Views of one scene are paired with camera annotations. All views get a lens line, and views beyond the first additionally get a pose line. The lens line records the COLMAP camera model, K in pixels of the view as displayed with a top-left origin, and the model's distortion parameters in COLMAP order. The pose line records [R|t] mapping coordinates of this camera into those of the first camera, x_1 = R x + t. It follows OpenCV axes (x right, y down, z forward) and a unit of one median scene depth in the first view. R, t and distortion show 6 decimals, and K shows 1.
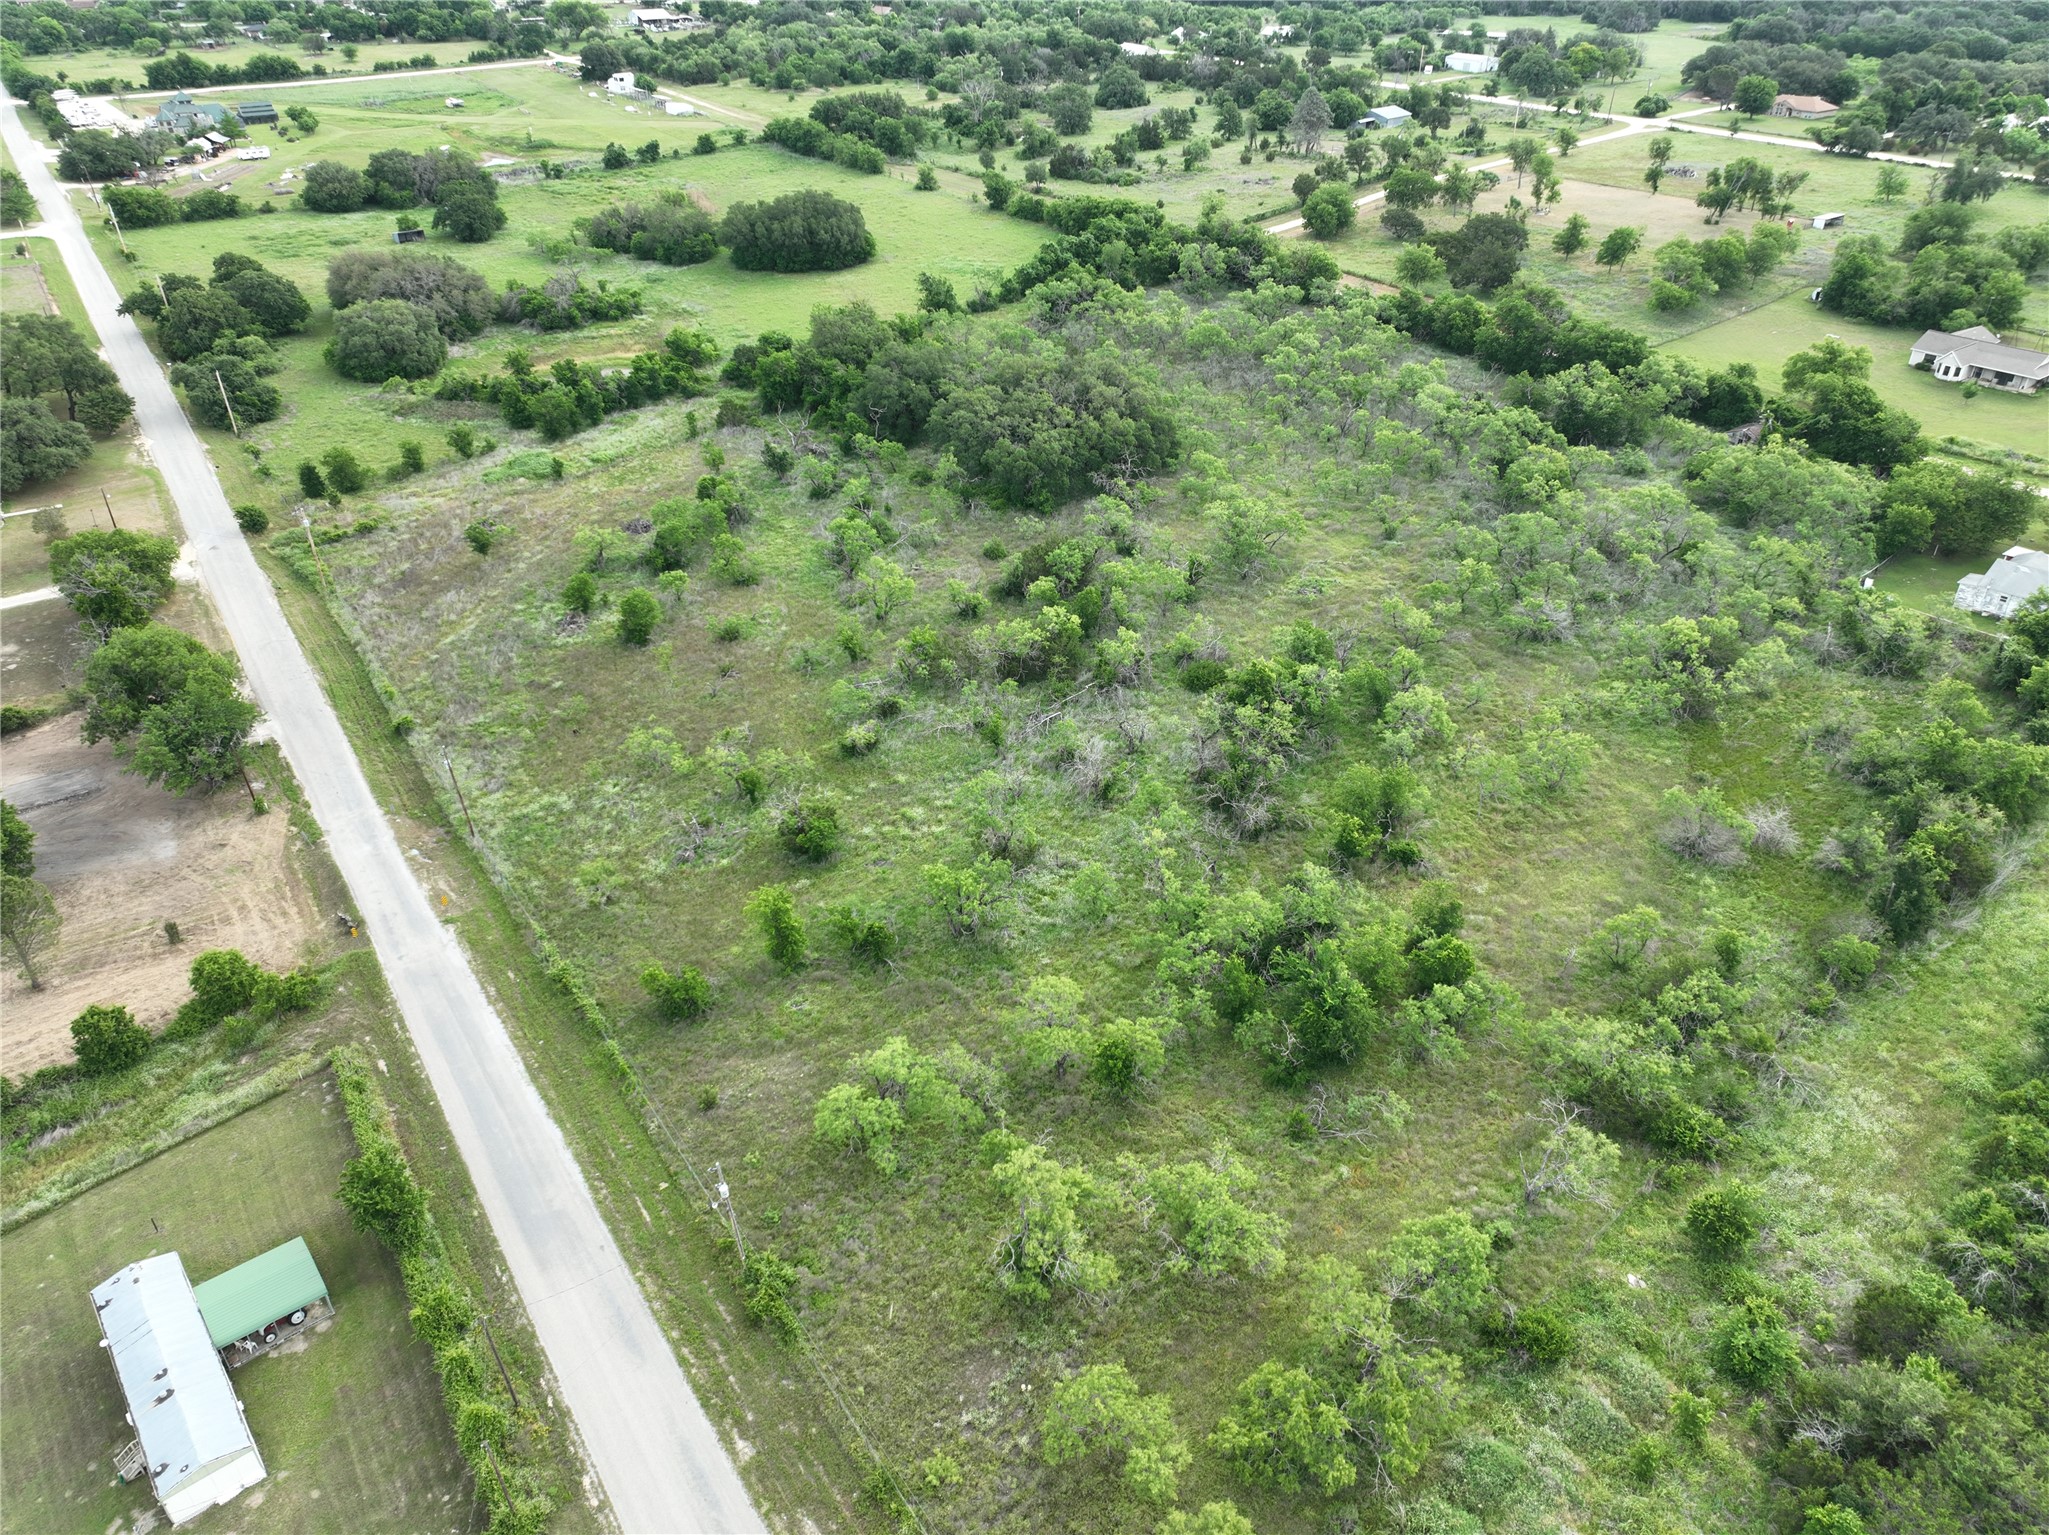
lens RADIAL K [[1450.1, 0, 1024.5], [0, 1450.1, 767.5], [0, 0, 1]] dist [-0.002909, 0.018475]
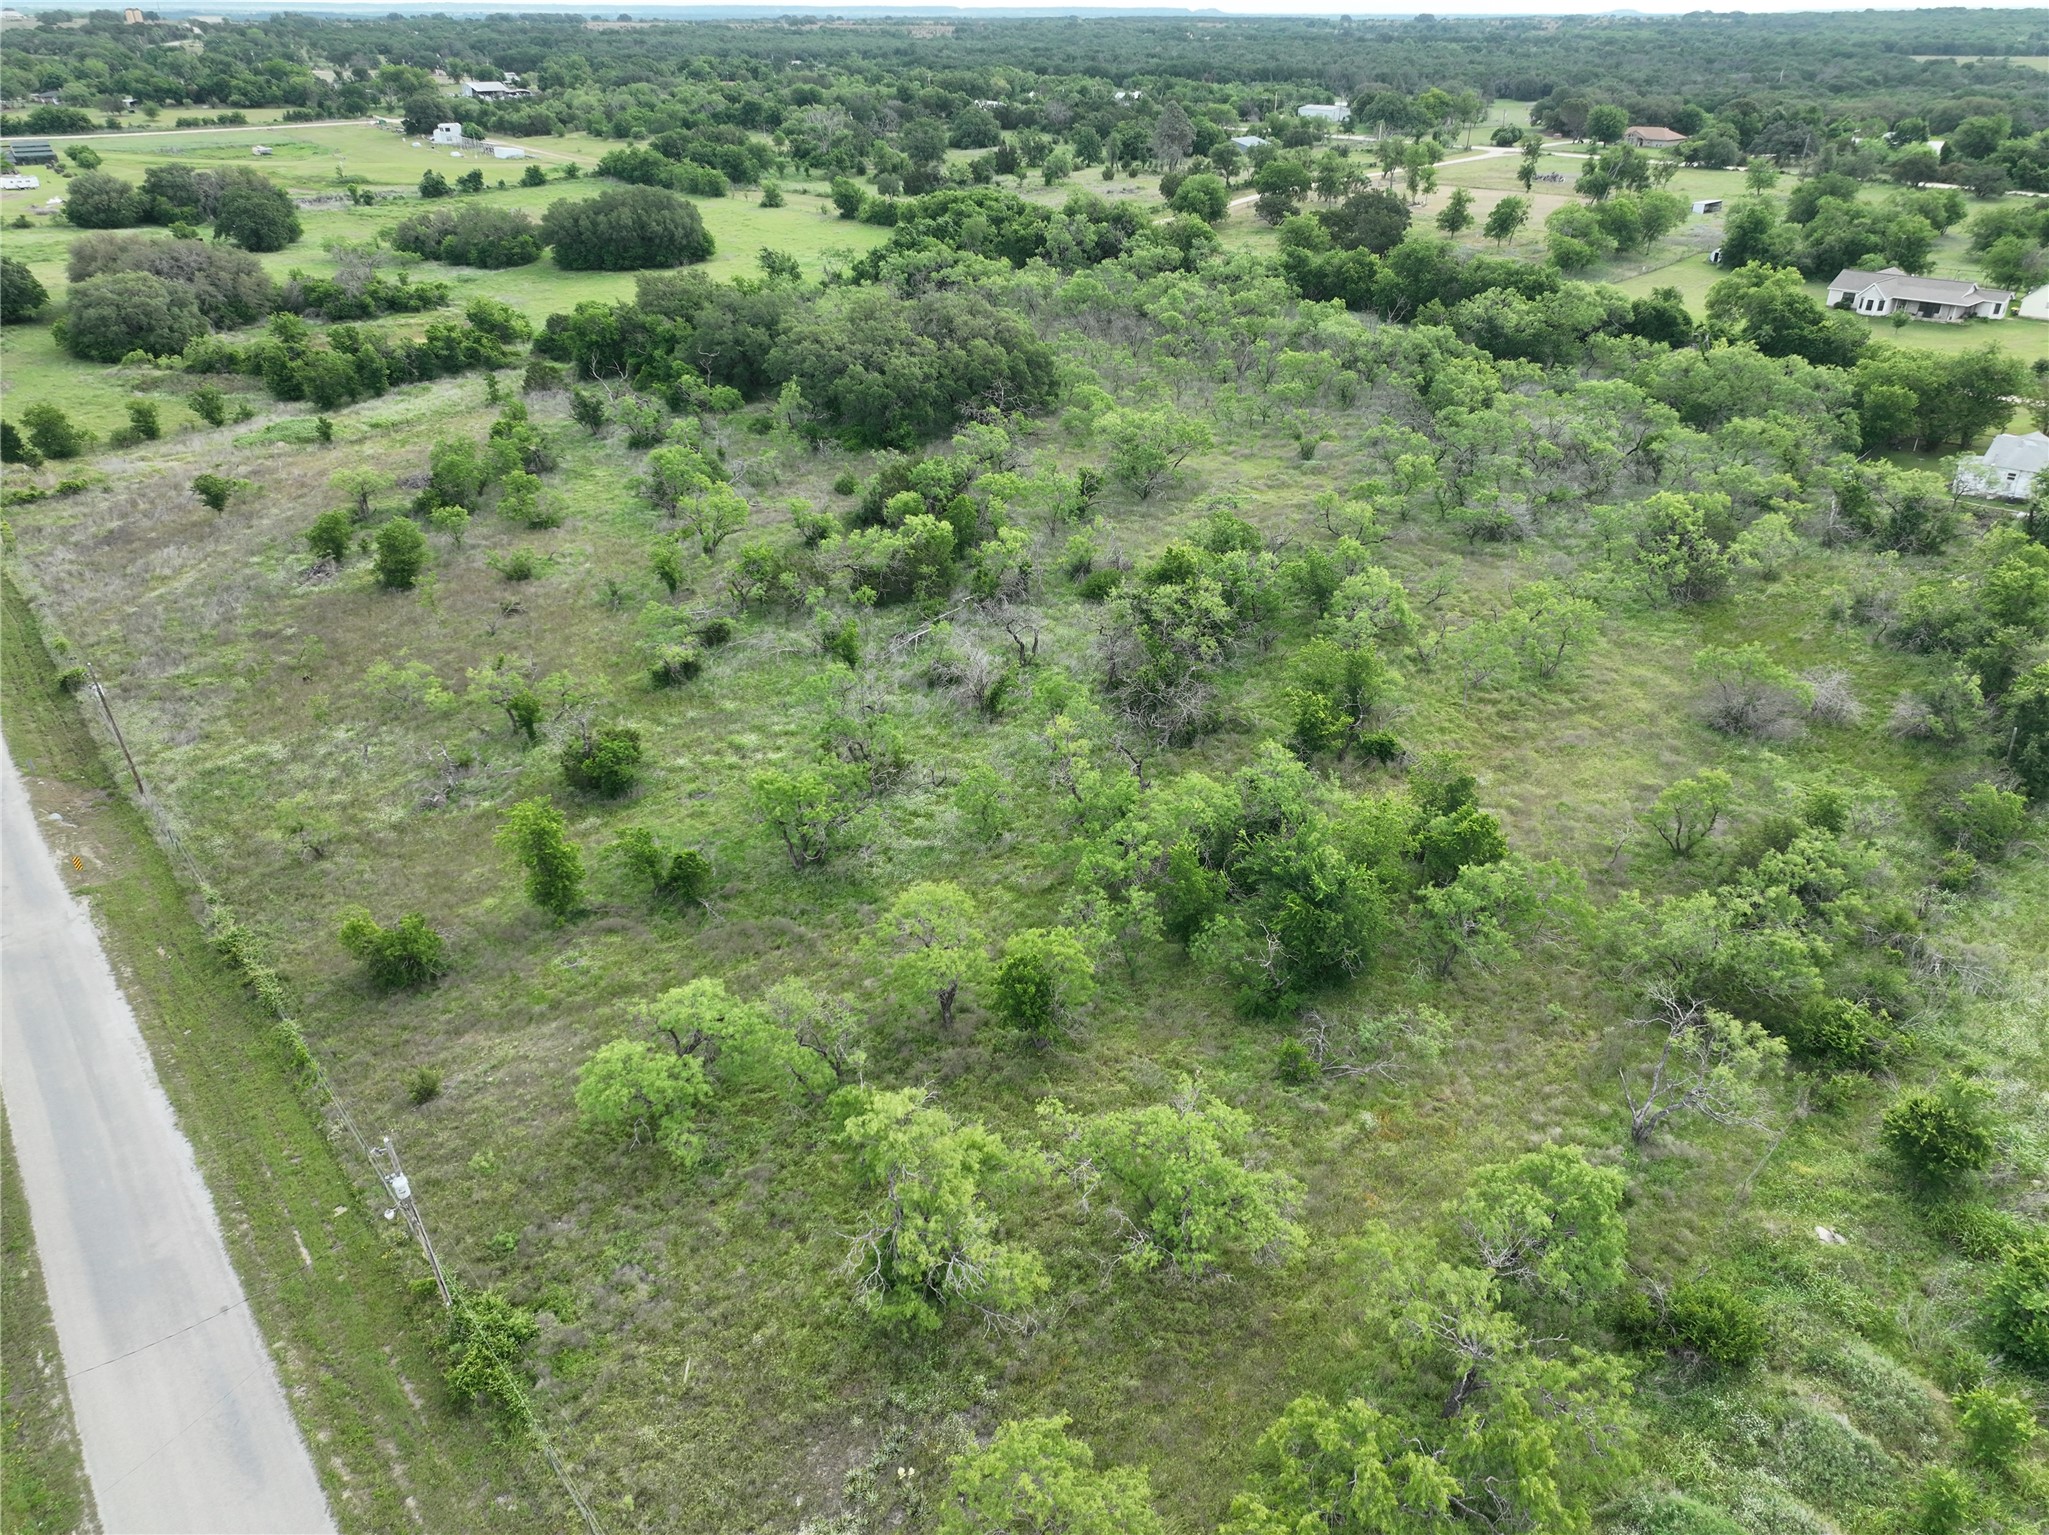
lens RADIAL K [[1450.1, 0, 1024.5], [0, 1450.1, 767.5], [0, 0, 1]] dist [-0.002909, 0.018475]
pose [[0.995763, -0.040880, 0.082370, 0.007157], [0.047191, 0.995977, -0.076182, 0.106427], [-0.078924, 0.079747, 0.993686, 0.216870]]
